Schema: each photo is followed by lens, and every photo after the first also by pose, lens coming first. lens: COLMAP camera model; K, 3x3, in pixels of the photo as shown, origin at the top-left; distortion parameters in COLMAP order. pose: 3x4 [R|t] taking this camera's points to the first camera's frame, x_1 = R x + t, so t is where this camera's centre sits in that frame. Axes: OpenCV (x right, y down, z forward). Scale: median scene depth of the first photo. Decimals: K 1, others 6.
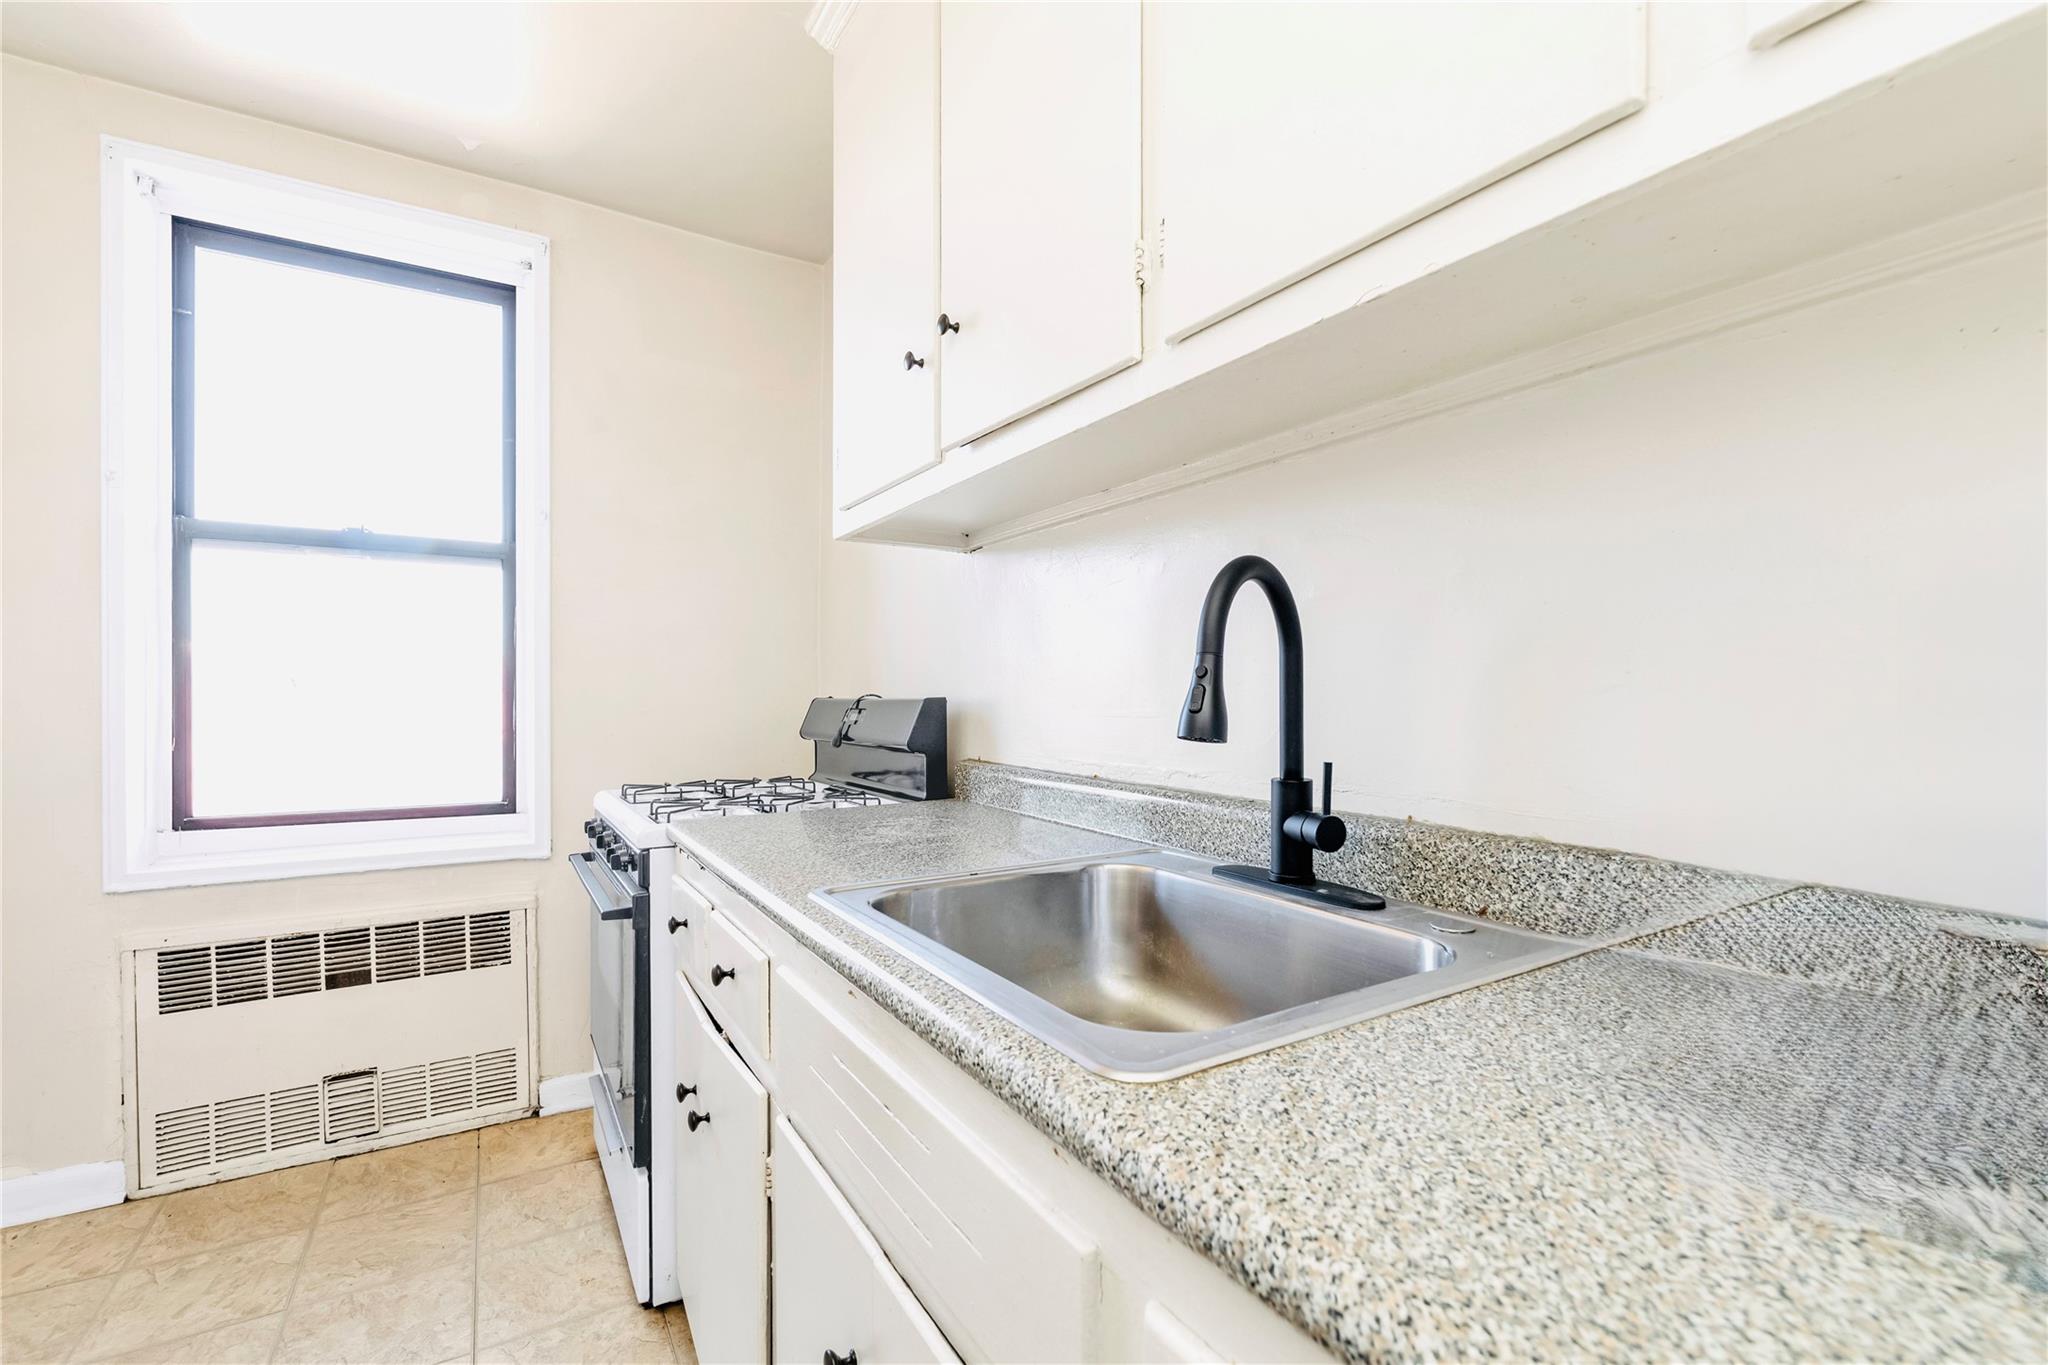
lens RADIAL K [[902.5, 0, 1019.7], [0, 902.5, 697.9], [0, 0, 1]] dist [-0.000849, 0.000737]
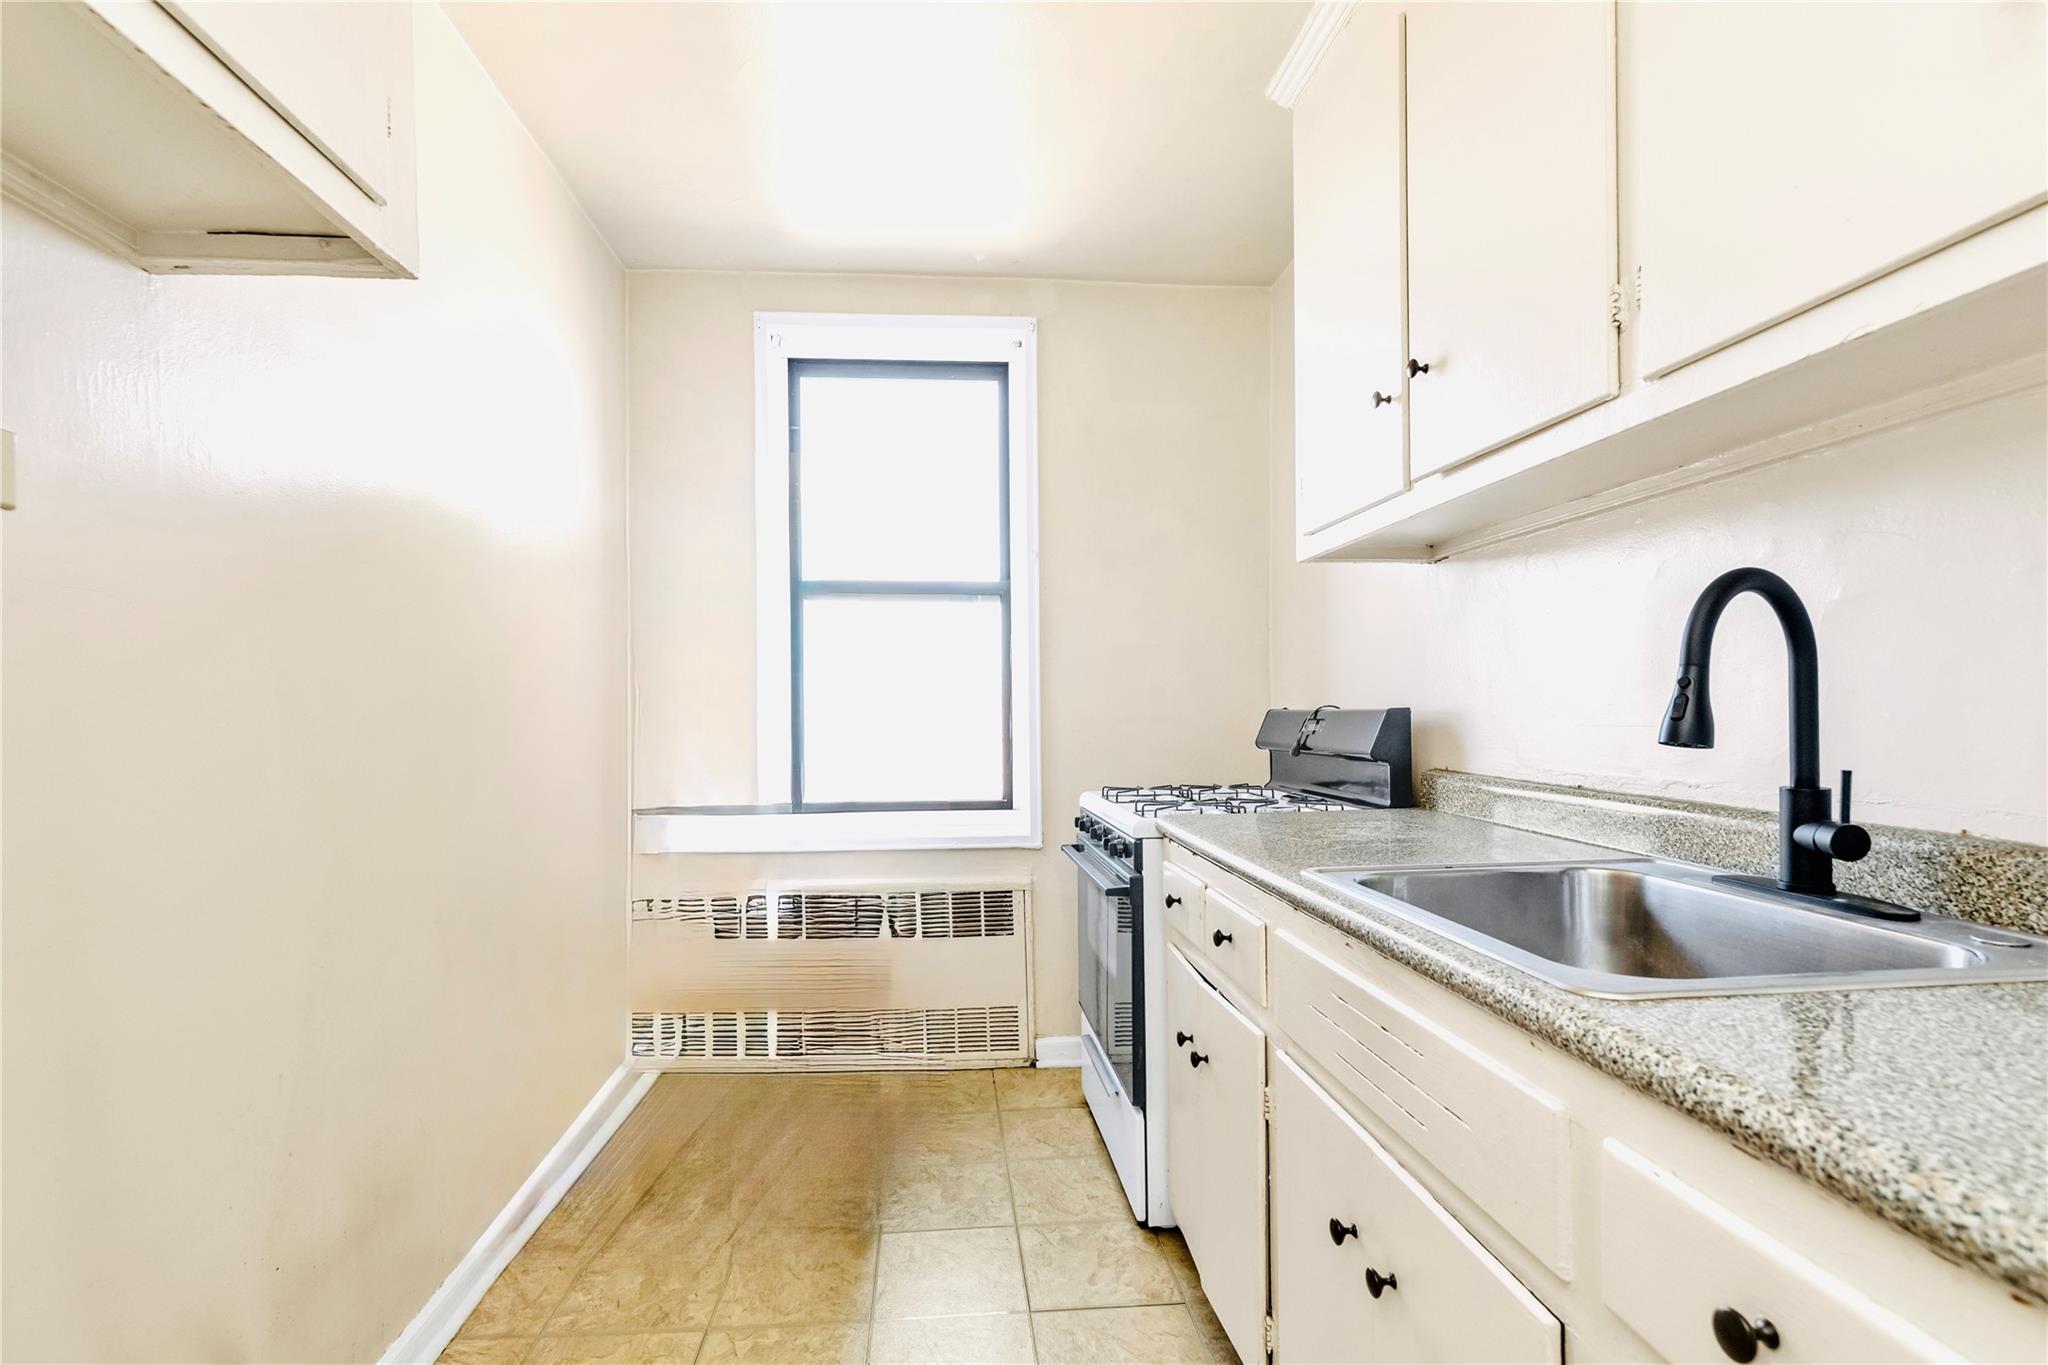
lens RADIAL K [[971.7, 0, 1000.8], [0, 971.7, 714.4], [0, 0, 1]] dist [-0.000621, -0.000057]
pose [[0.894382, -0.007506, -0.447241, -0.005927], [0.010164, 0.999942, 0.003543, -0.001657], [0.447188, -0.007715, 0.894407, -0.226075]]
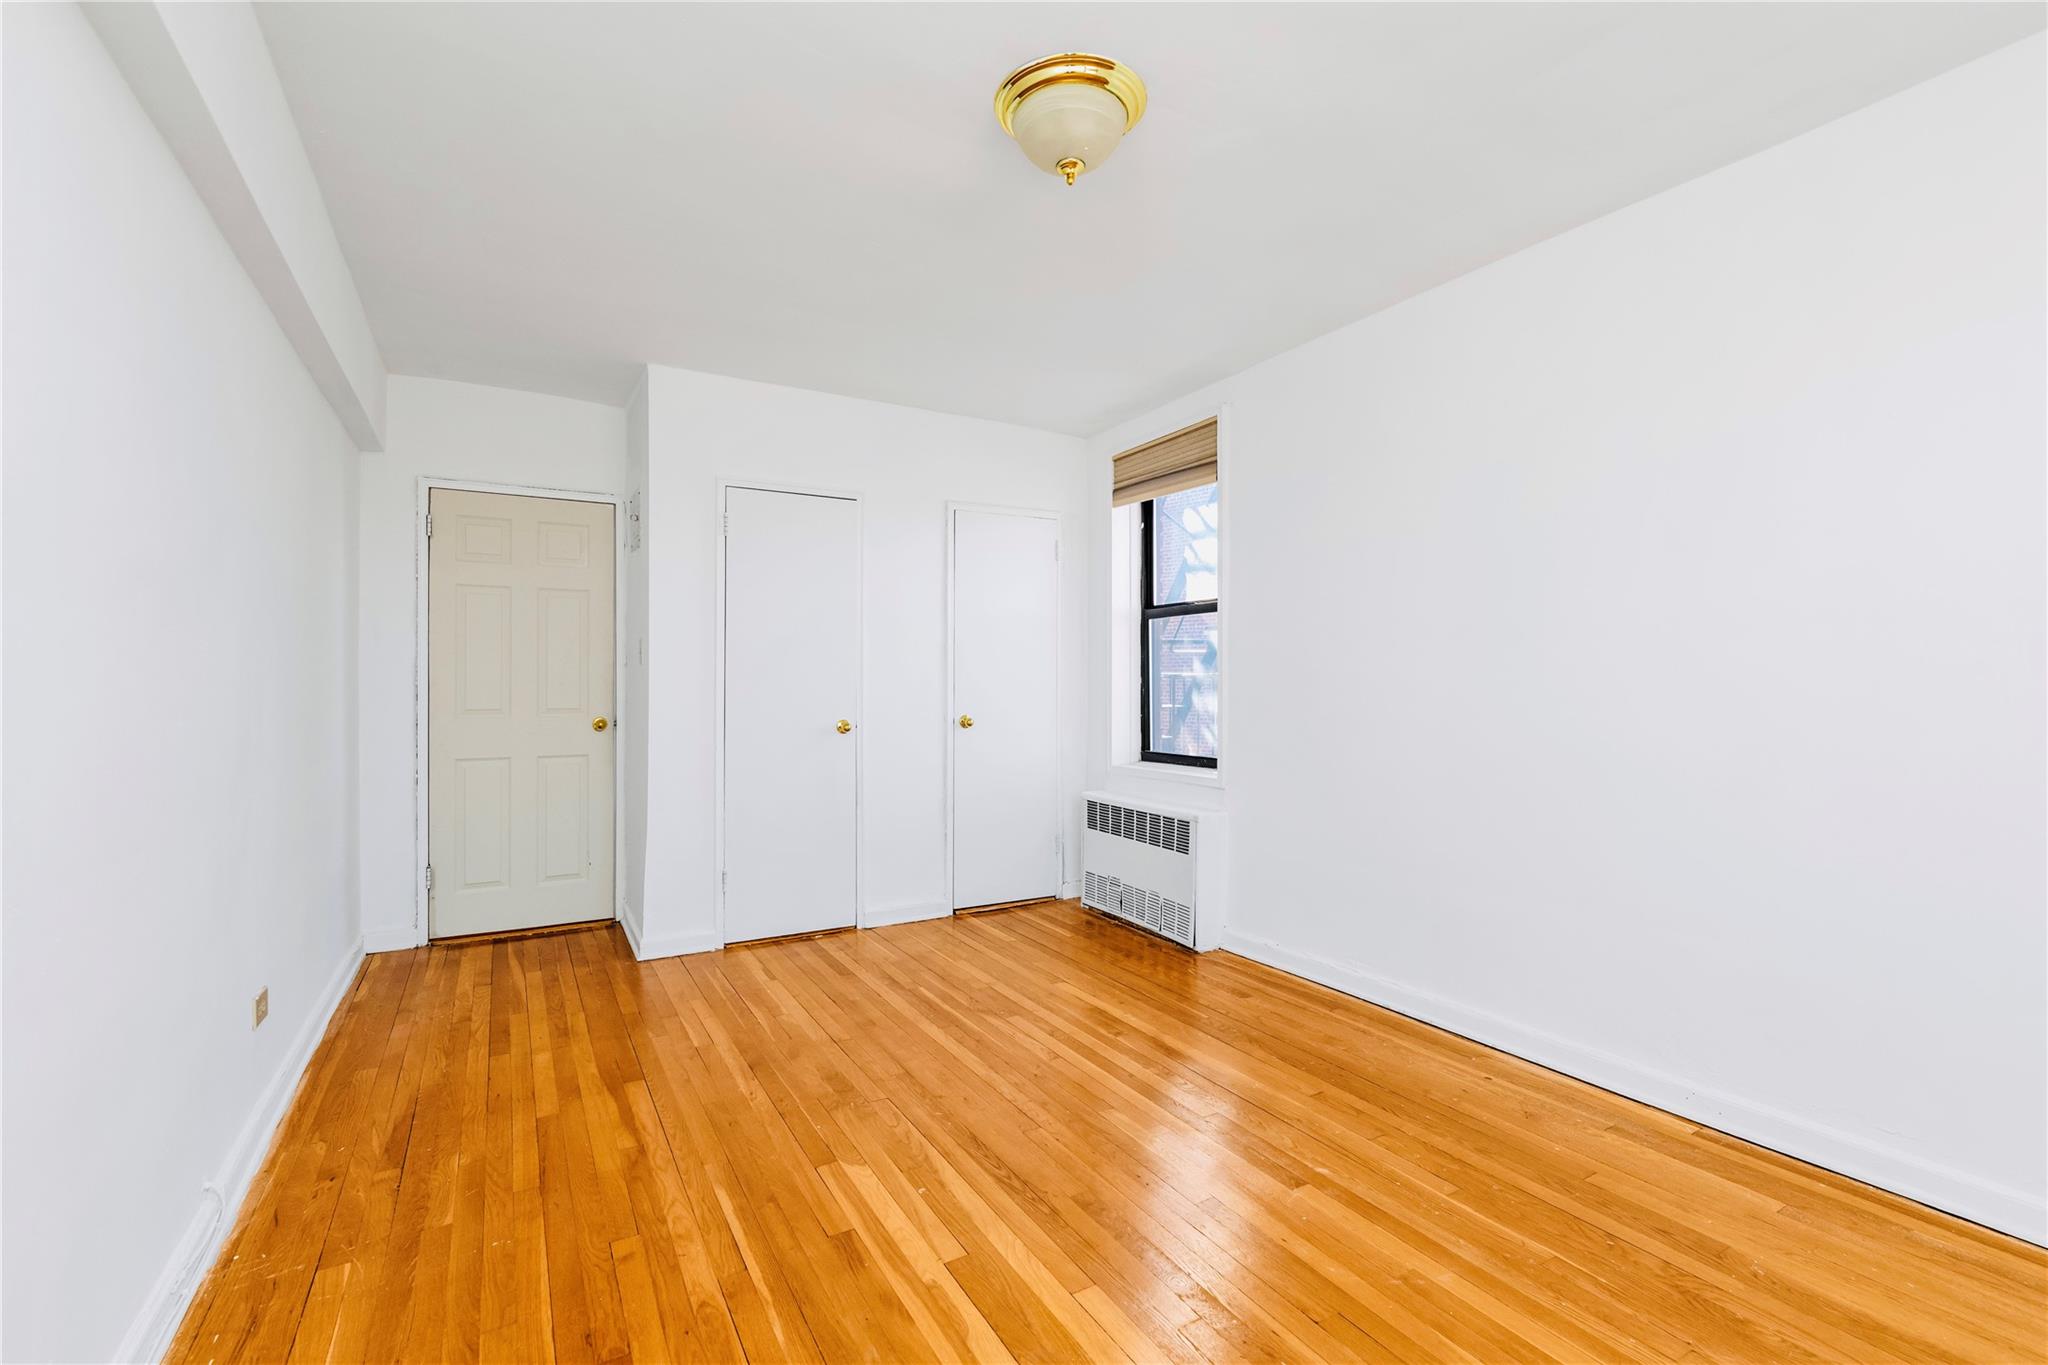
lens RADIAL K [[902.5, 0, 1025.3], [0, 902.5, 681.8], [0, 0, 1]] dist [-0.000849, 0.000737]
pose [[-0.020877, 0.001010, -0.999782, 1.563118], [-0.007672, 0.999970, 0.001170, -0.014154], [0.999753, 0.007695, -0.020869, 1.103592]]
